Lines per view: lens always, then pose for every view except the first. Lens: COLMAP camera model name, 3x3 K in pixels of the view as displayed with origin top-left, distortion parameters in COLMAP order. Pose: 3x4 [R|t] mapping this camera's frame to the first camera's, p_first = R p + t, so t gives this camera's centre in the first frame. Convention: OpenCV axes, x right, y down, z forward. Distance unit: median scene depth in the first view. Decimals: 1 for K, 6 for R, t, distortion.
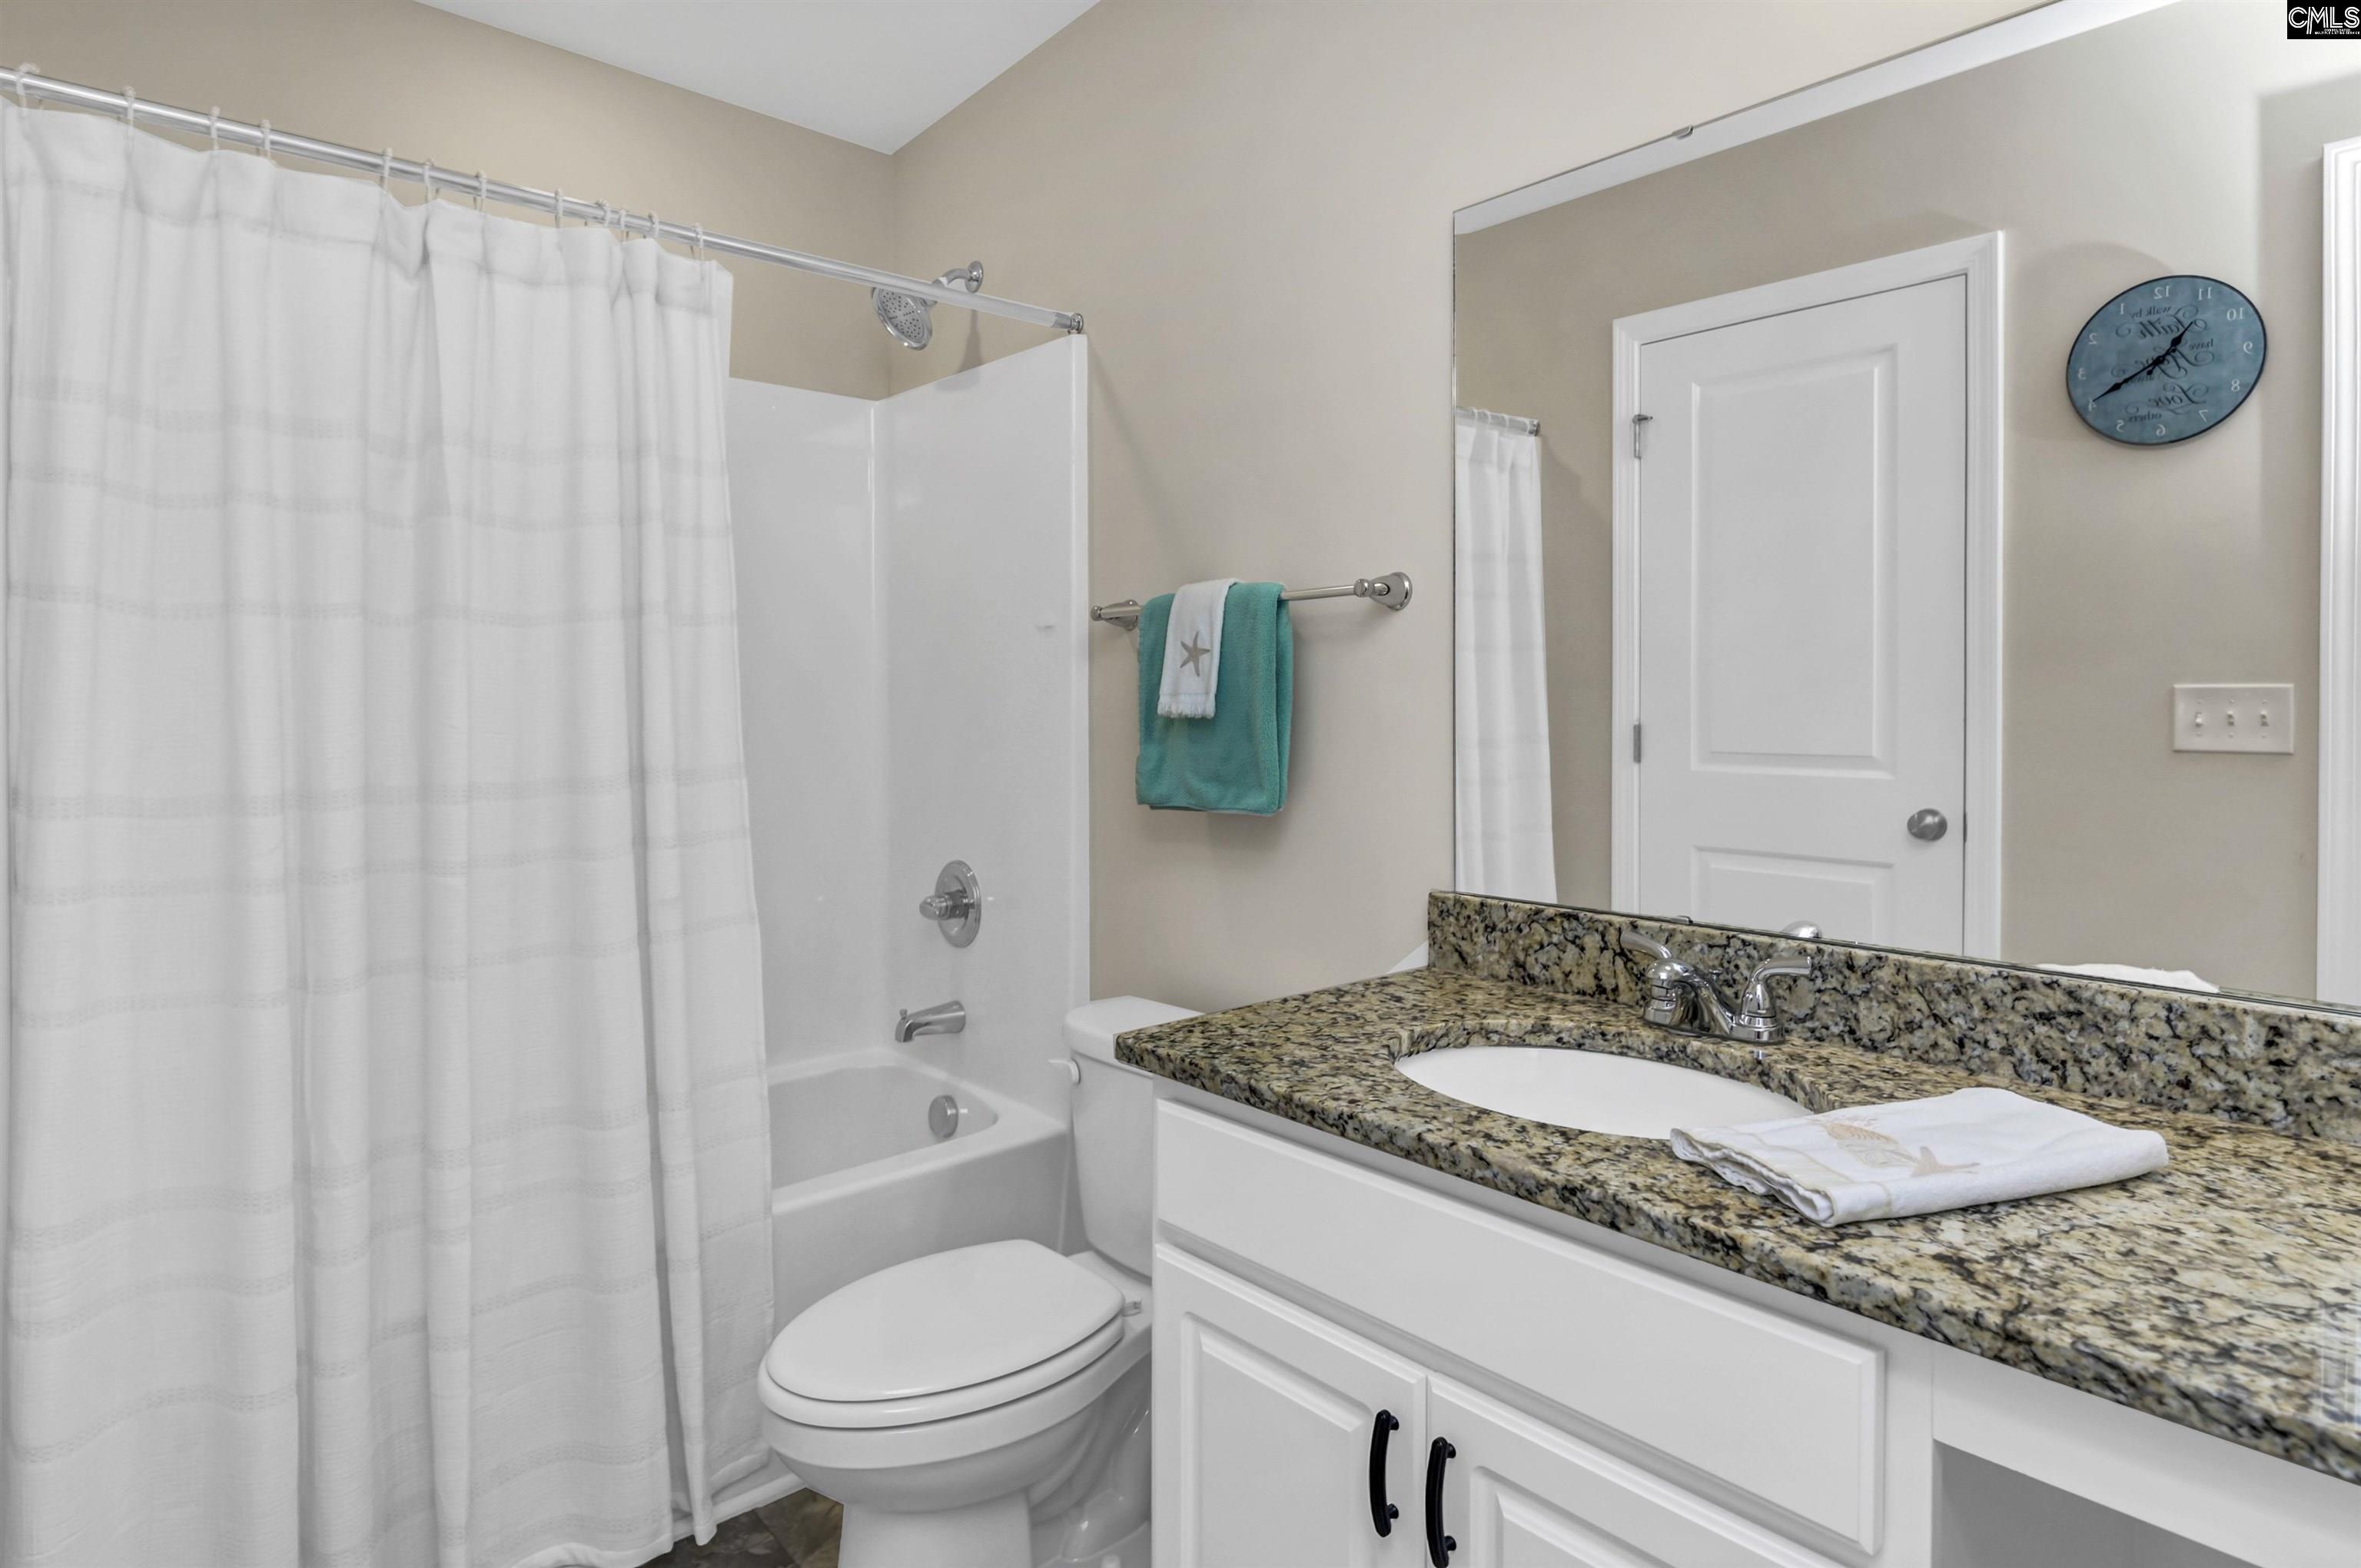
lens RADIAL K [[1266.6, 0, 1155.2], [0, 1266.6, 700.7], [0, 0, 1]] dist [0.002758, -0.000793]
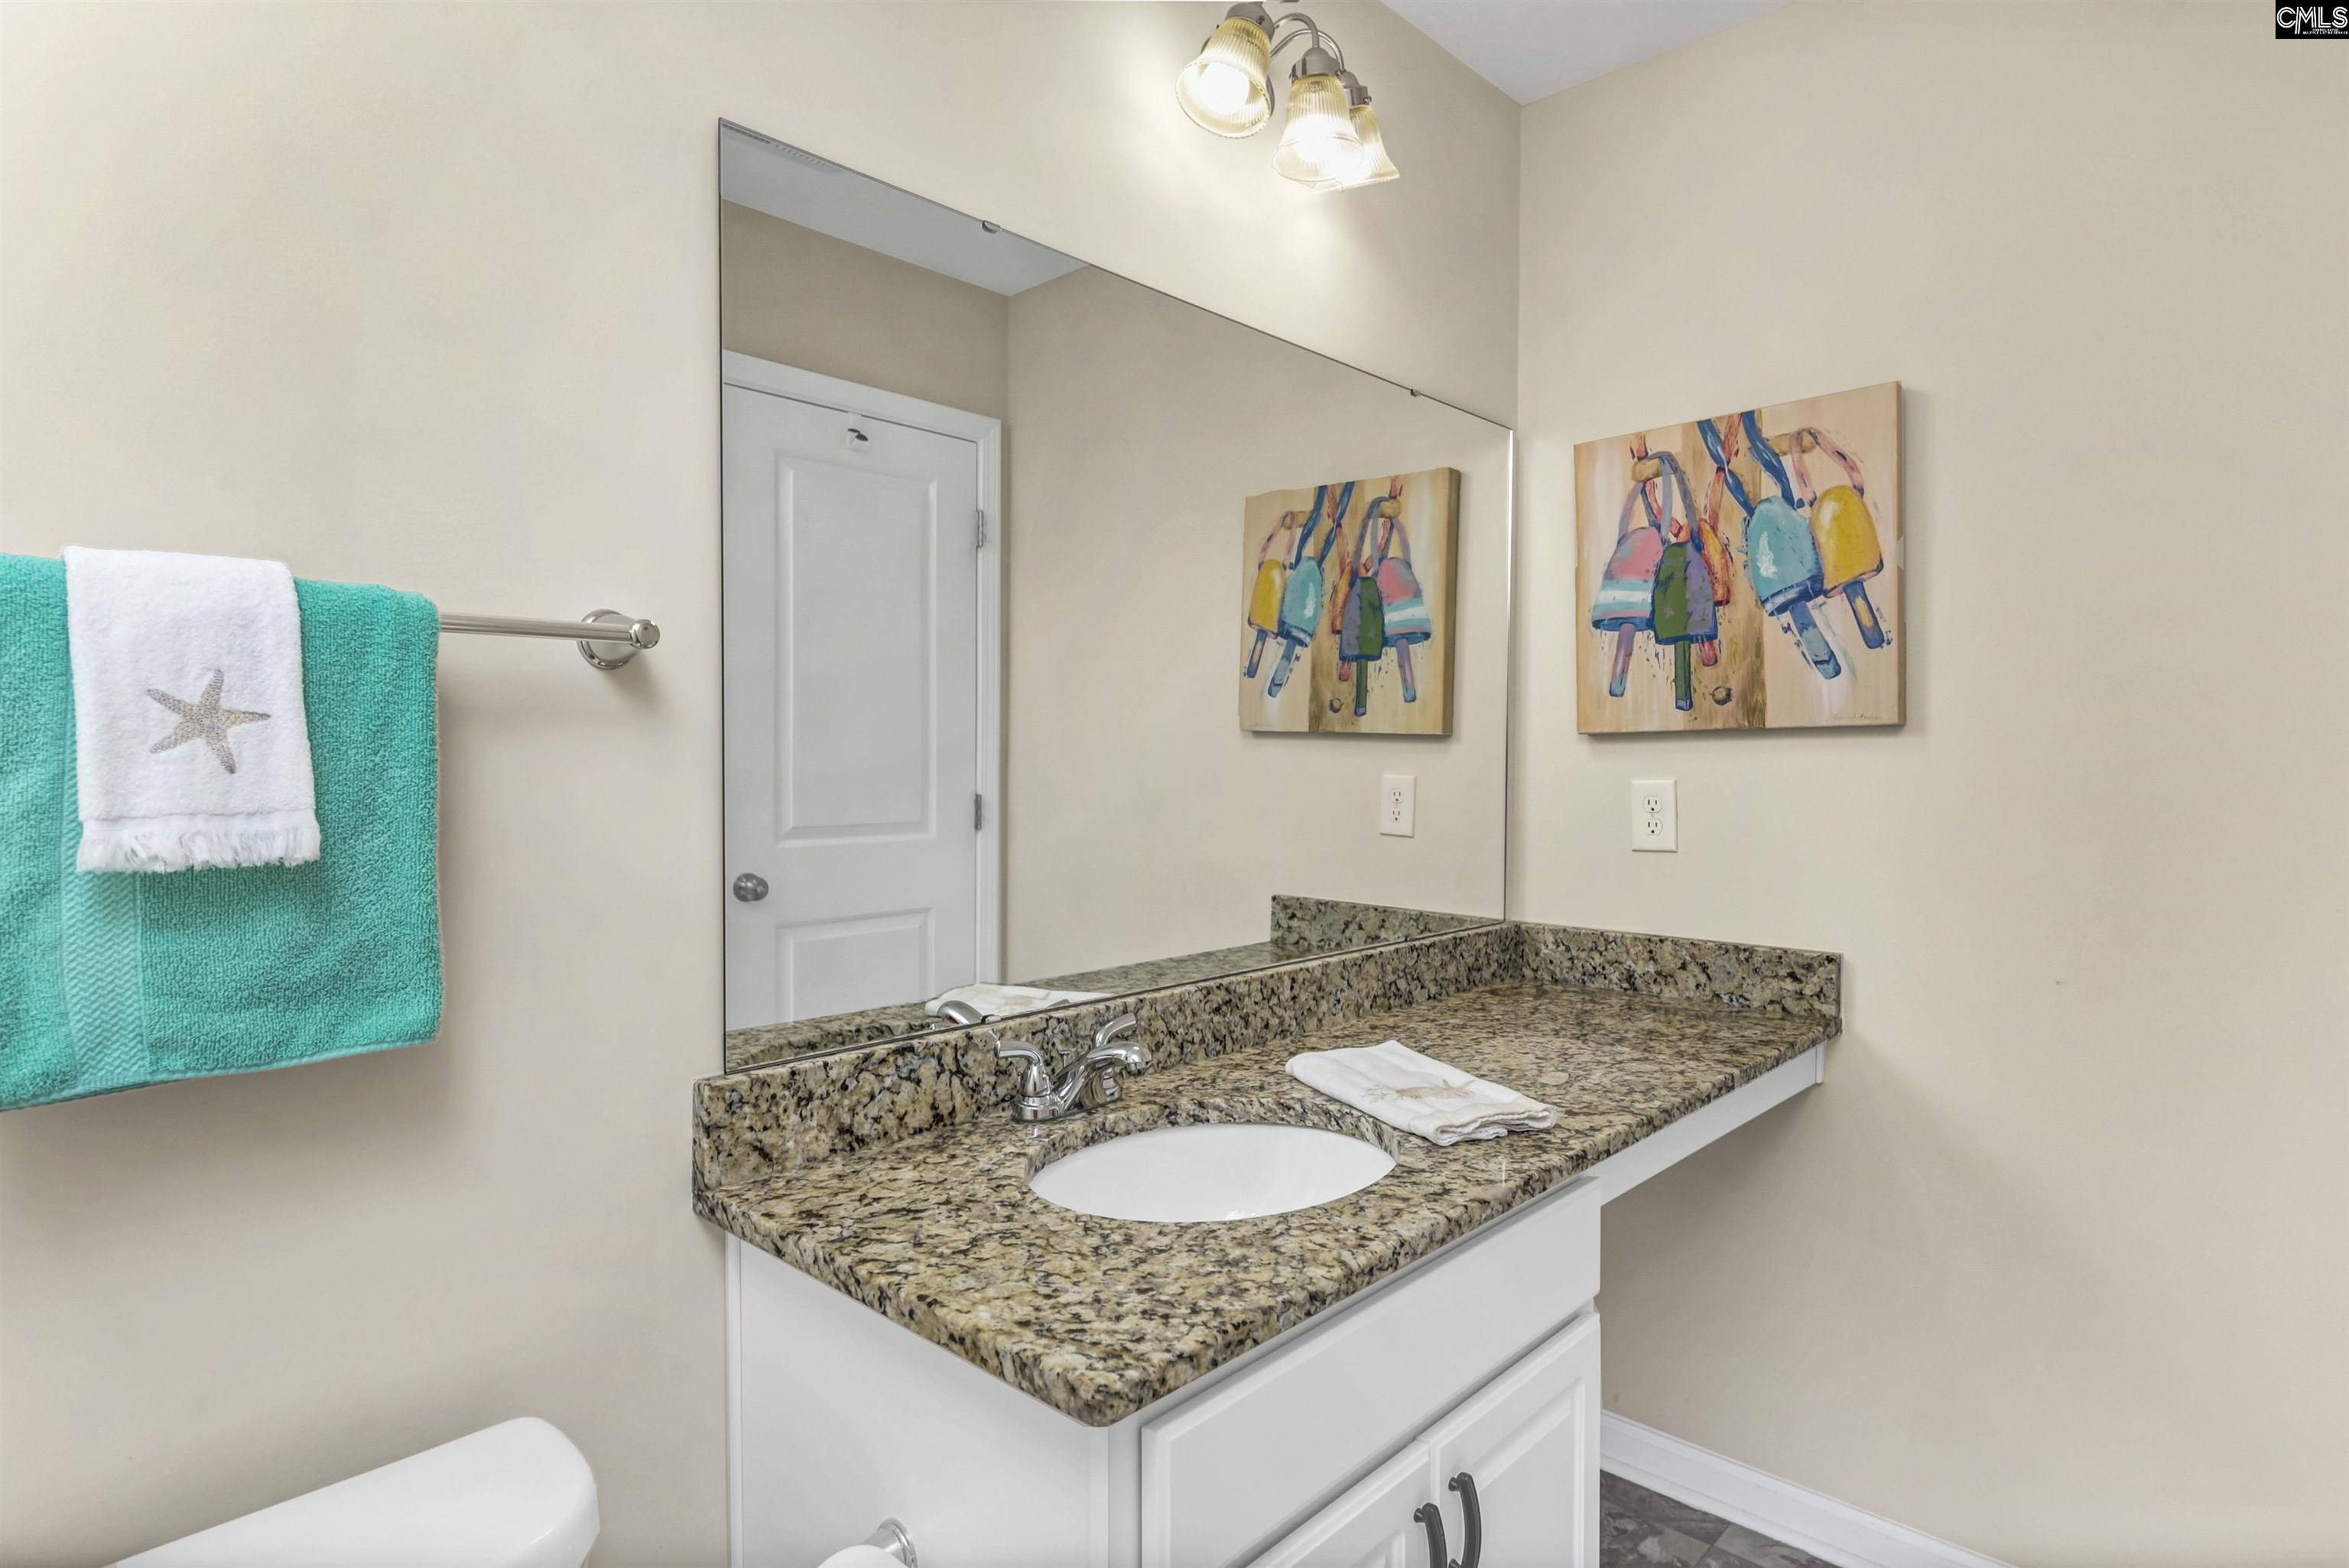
lens RADIAL K [[1260.0, 0, 1172.2], [0, 1260.0, 786.7], [0, 0, 1]] dist [0.002758, -0.000793]
pose [[-0.114338, -0.020807, 0.993224, -0.650835], [0.000313, 0.999780, 0.020980, -0.034391], [-0.993442, 0.002710, -0.114307, 1.080959]]
